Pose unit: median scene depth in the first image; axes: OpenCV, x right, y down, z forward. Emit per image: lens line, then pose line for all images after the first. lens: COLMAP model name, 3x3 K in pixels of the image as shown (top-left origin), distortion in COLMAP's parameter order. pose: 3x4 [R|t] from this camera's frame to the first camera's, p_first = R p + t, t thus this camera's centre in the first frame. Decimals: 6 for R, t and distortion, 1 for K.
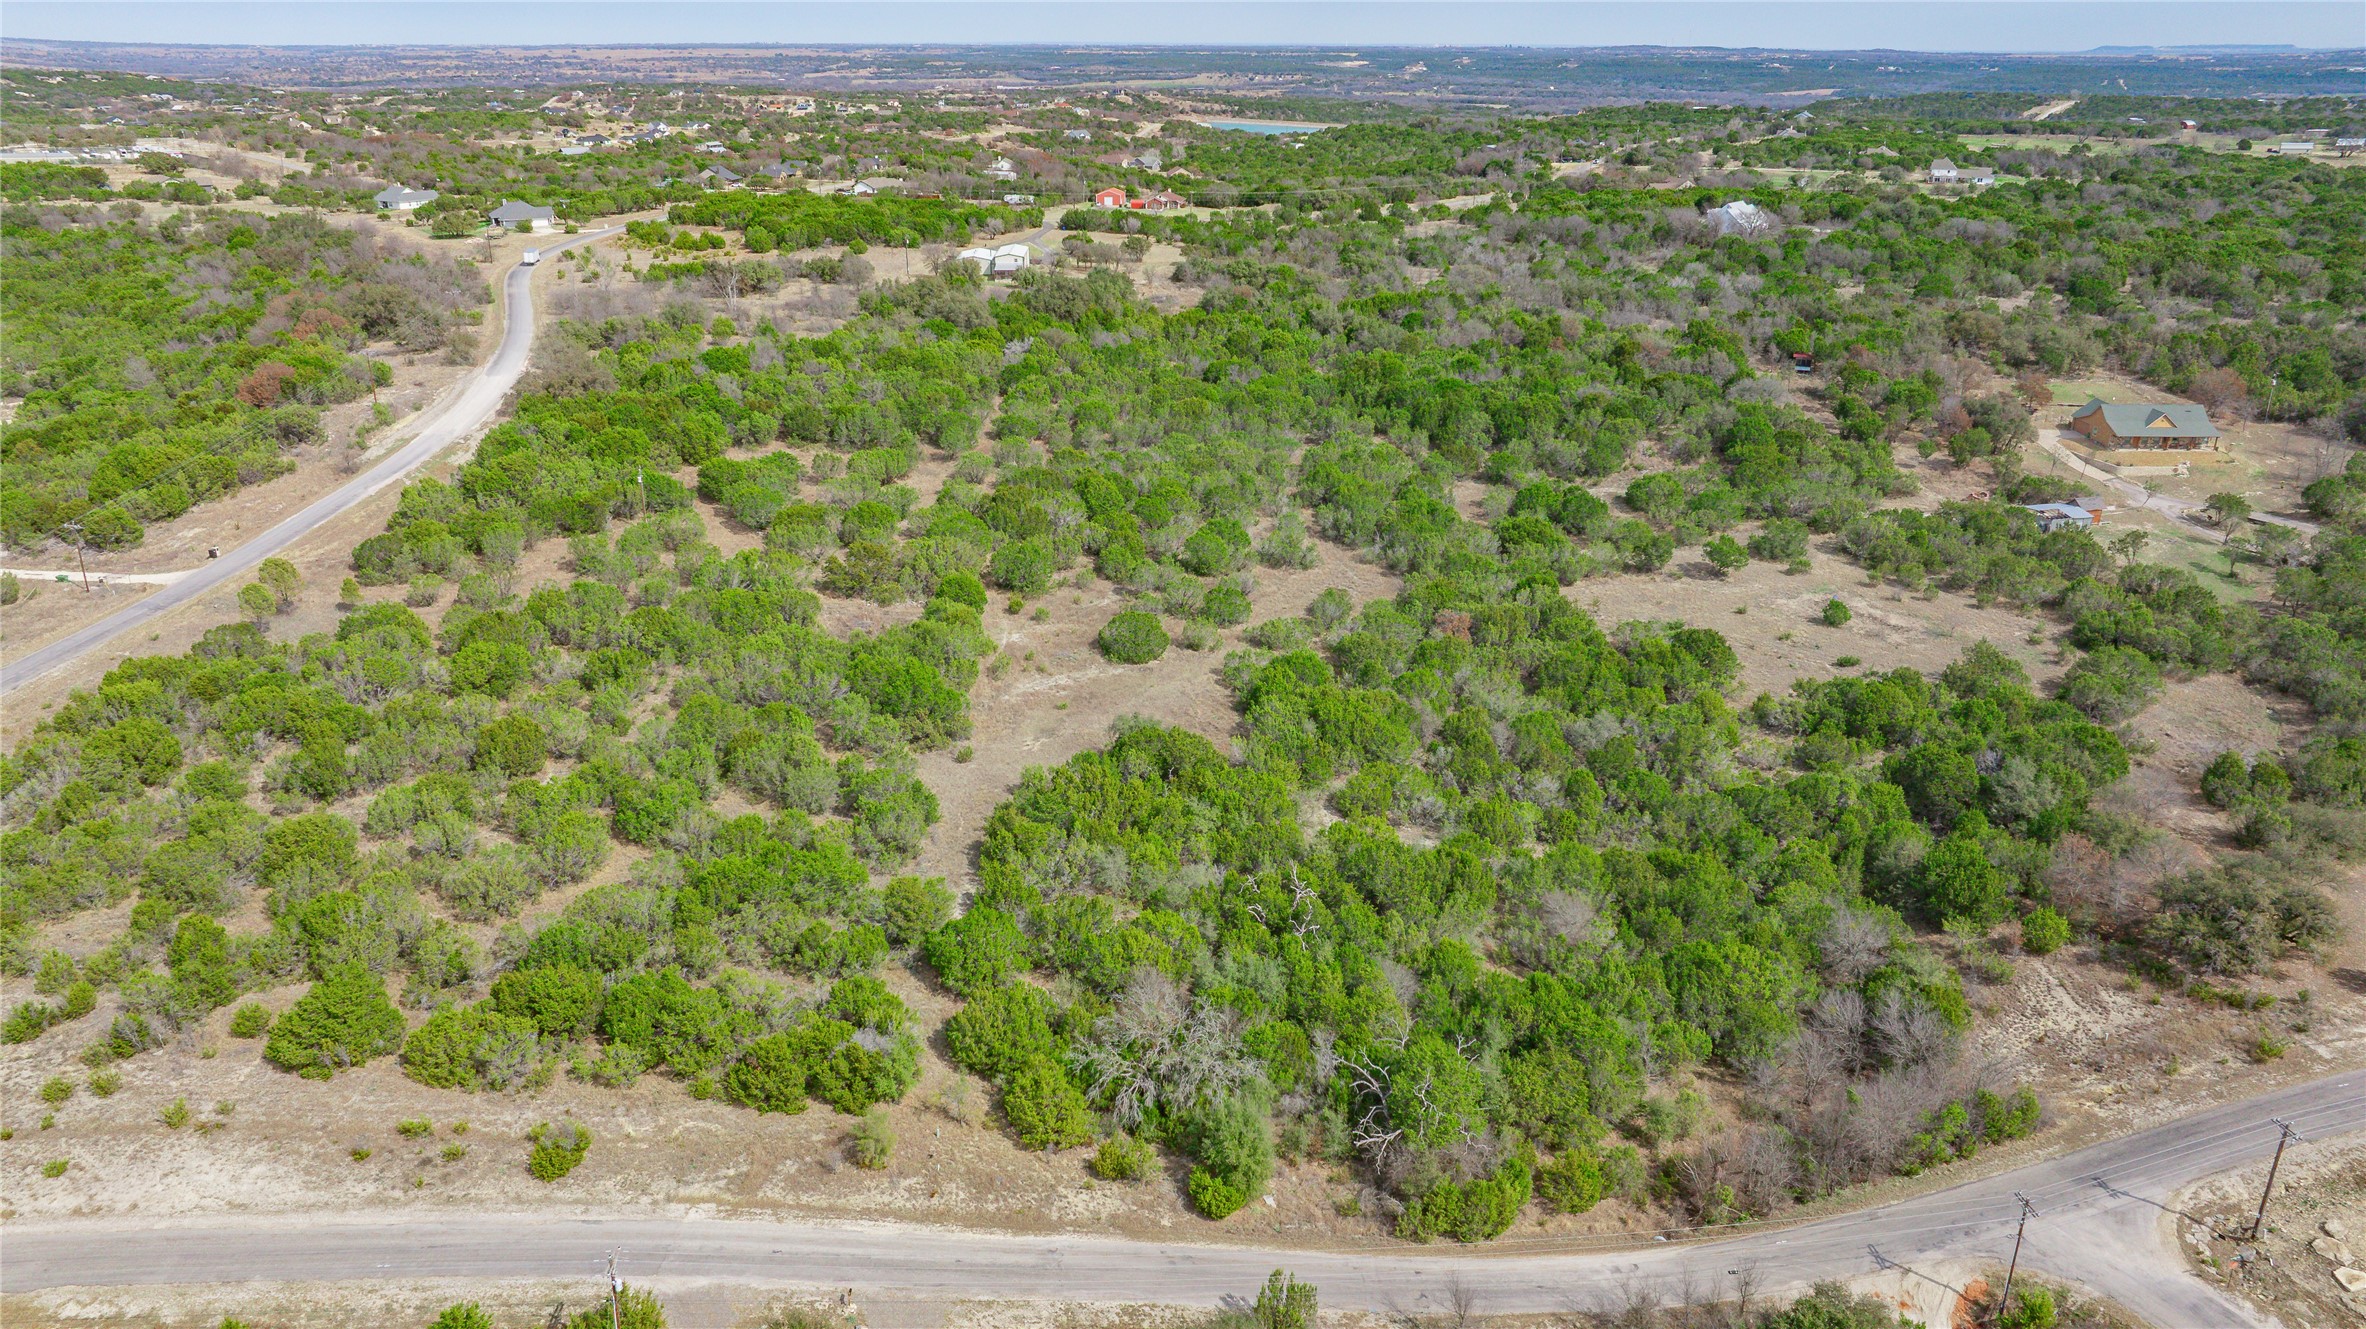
lens RADIAL K [[1678.3, 0, 1182.7], [0, 1678.3, 651.8], [0, 0, 1]] dist [-0.046826, 0.062282]
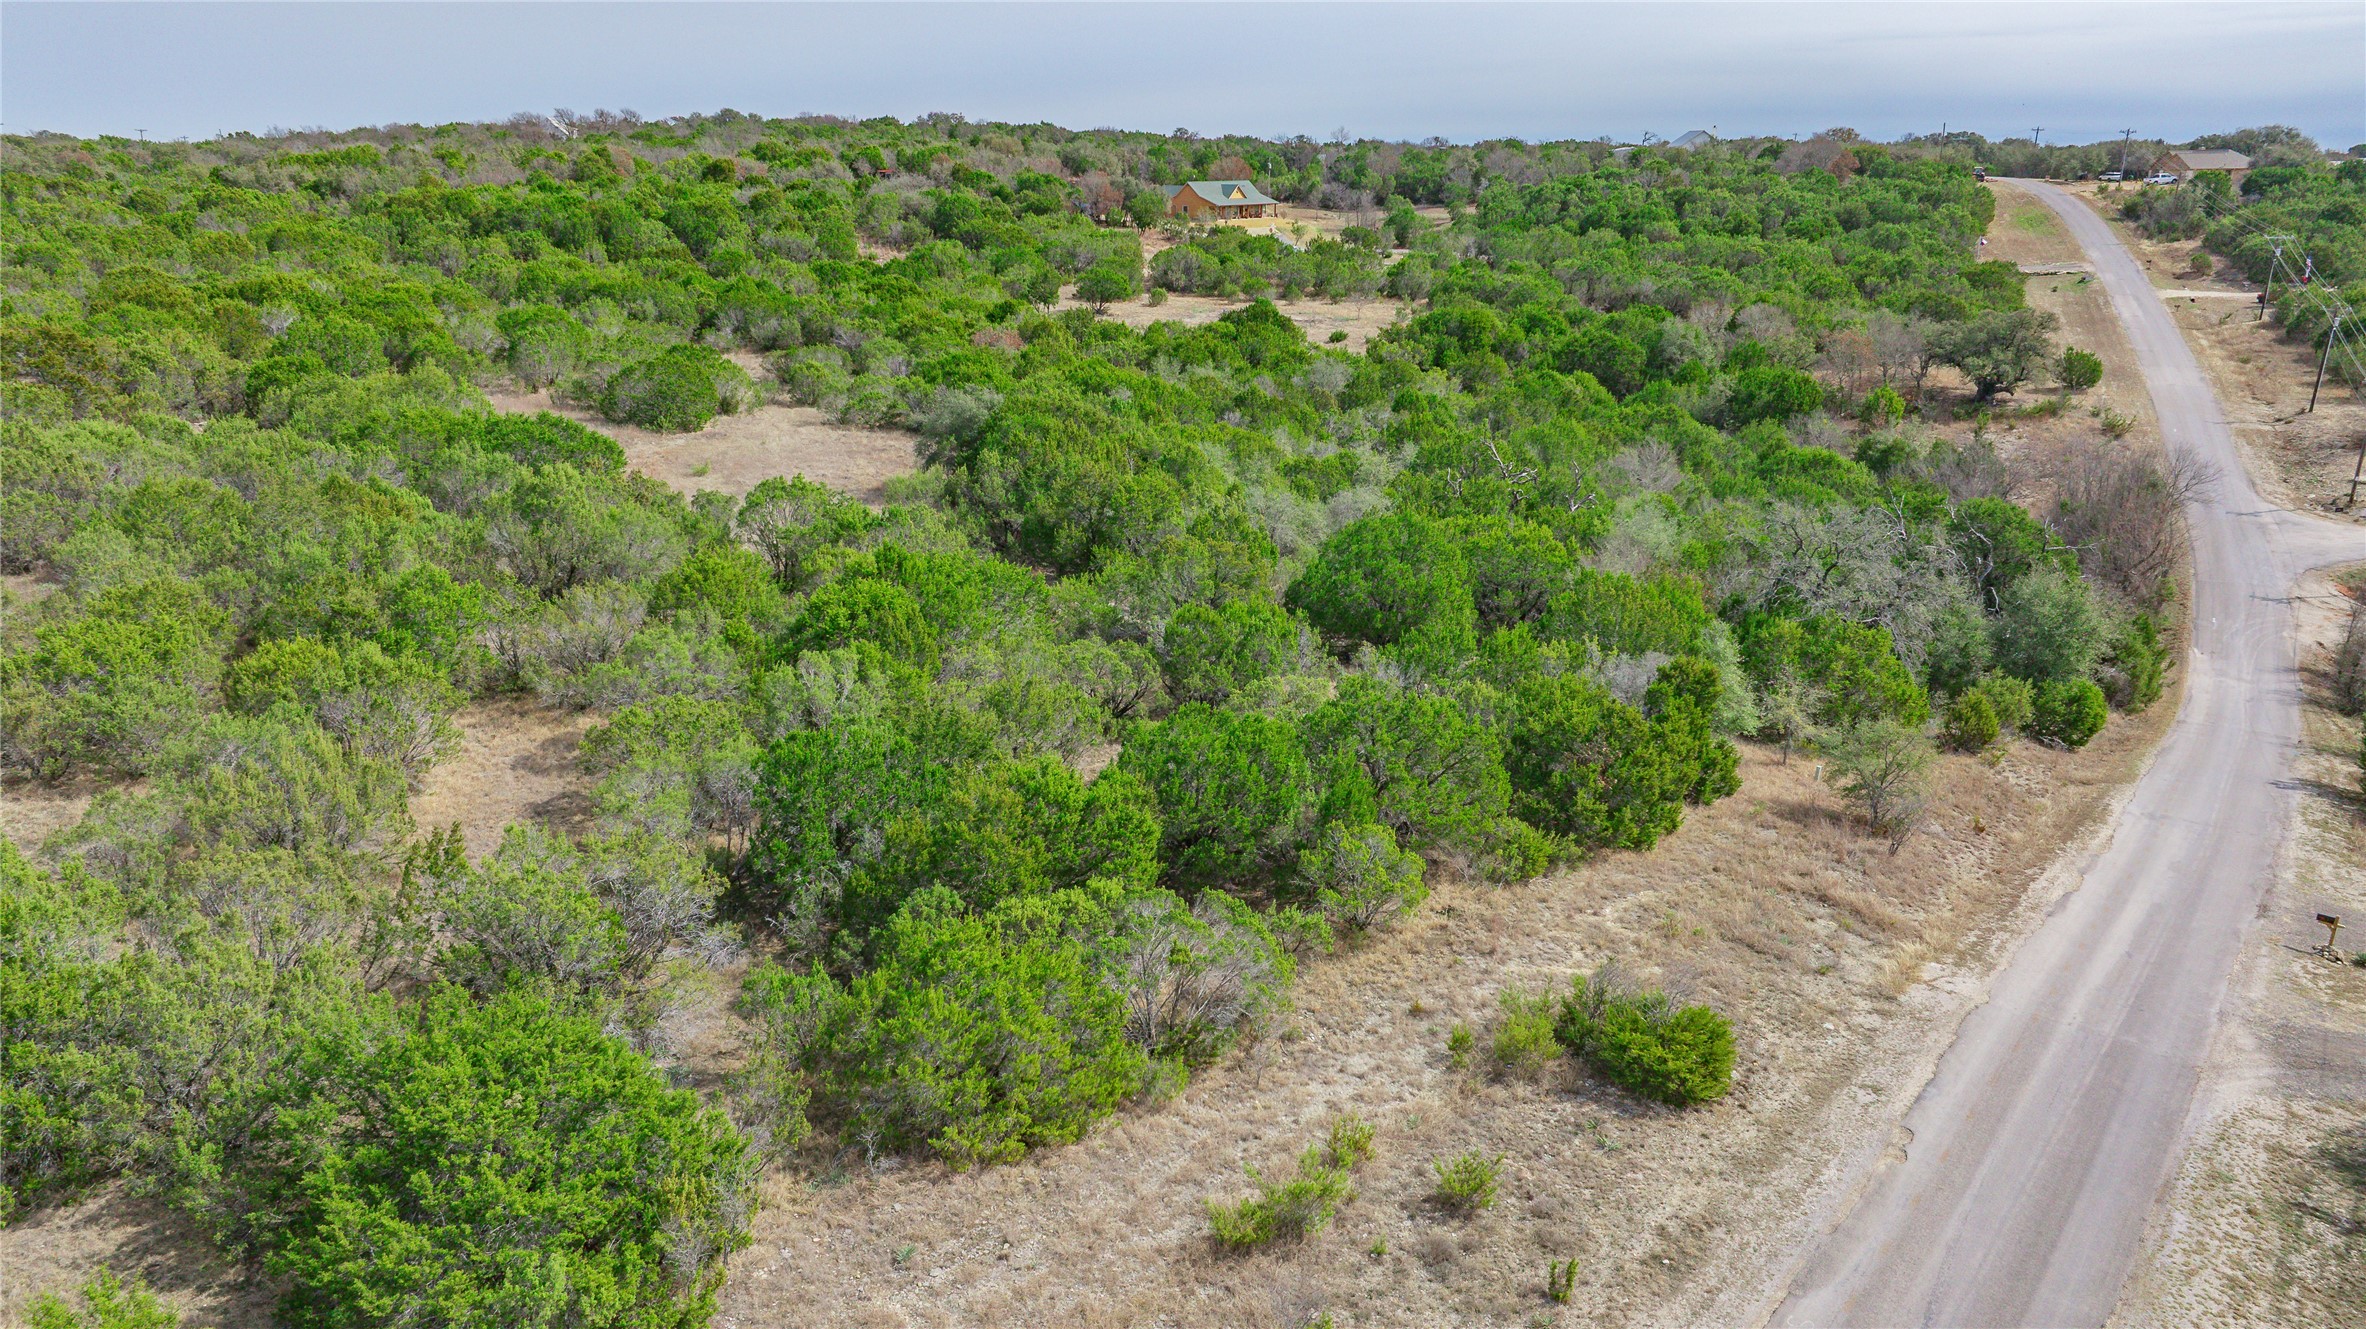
lens RADIAL K [[1689.9, 0, 1183.9], [0, 1689.9, 629.4], [0, 0, 1]] dist [-0.011874, 0.003374]
pose [[0.648938, -0.215127, 0.729794, -0.402169], [0.264744, 0.963099, 0.048487, 0.101921], [-0.713295, 0.161743, 0.681945, 0.475719]]
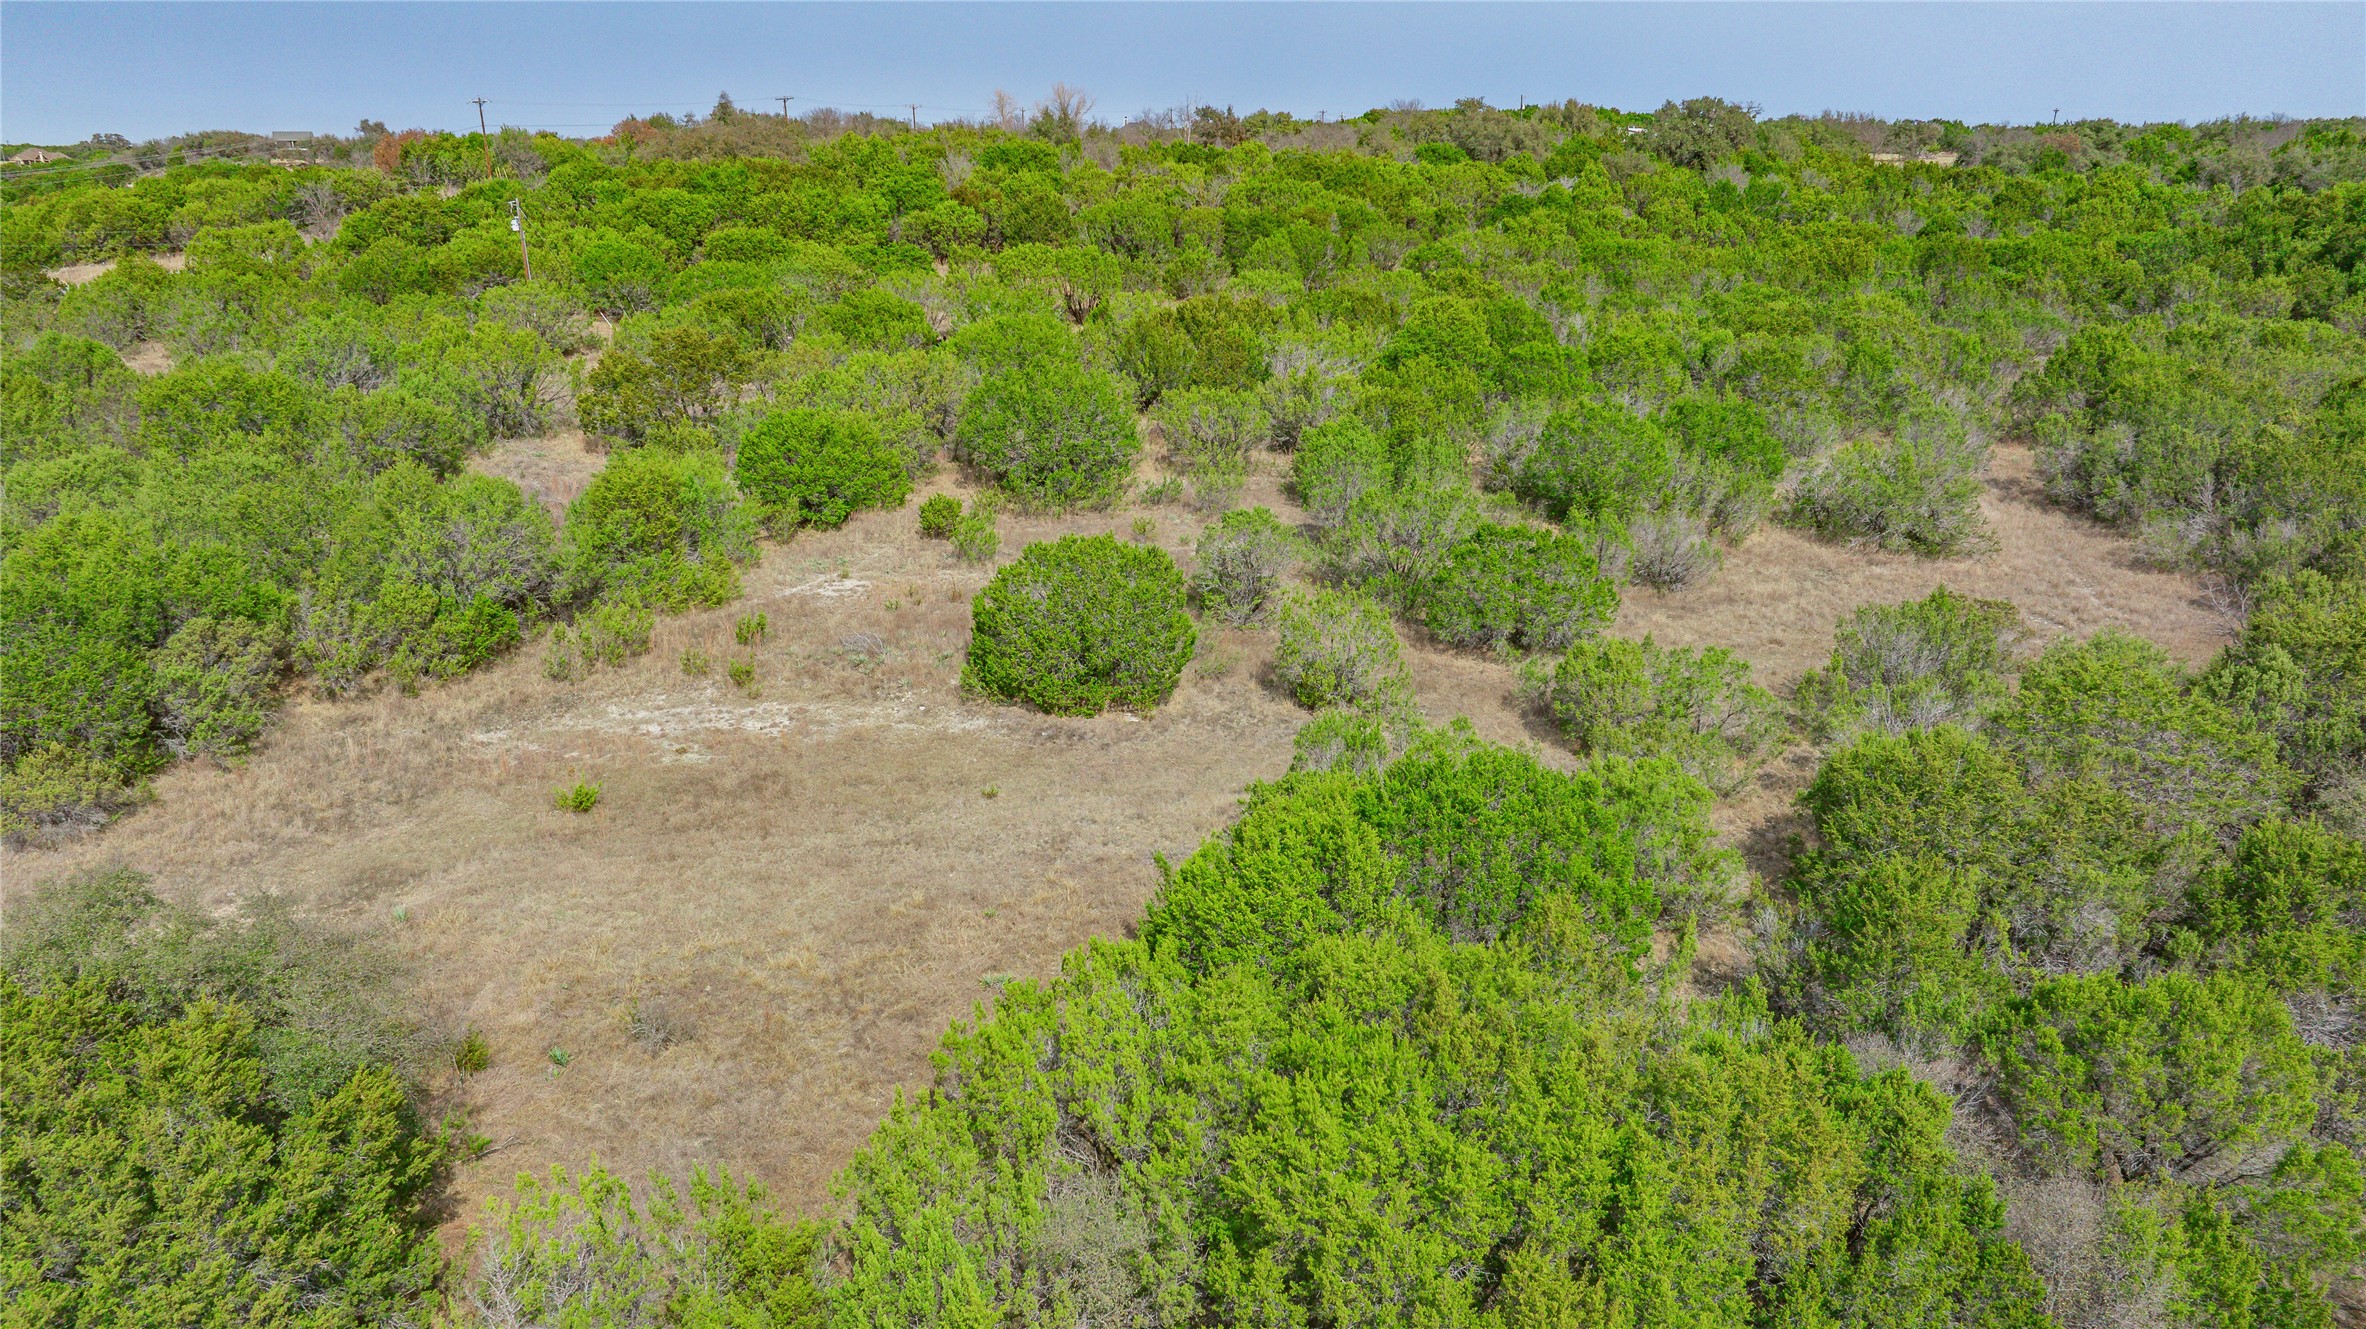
lens RADIAL K [[1678.3, 0, 1182.7], [0, 1678.3, 651.8], [0, 0, 1]] dist [-0.046826, 0.062282]
pose [[0.866614, 0.139960, -0.478948, 0.130145], [-0.169123, 0.985430, -0.018047, -0.001489], [0.469444, 0.096641, 0.877658, 0.806499]]
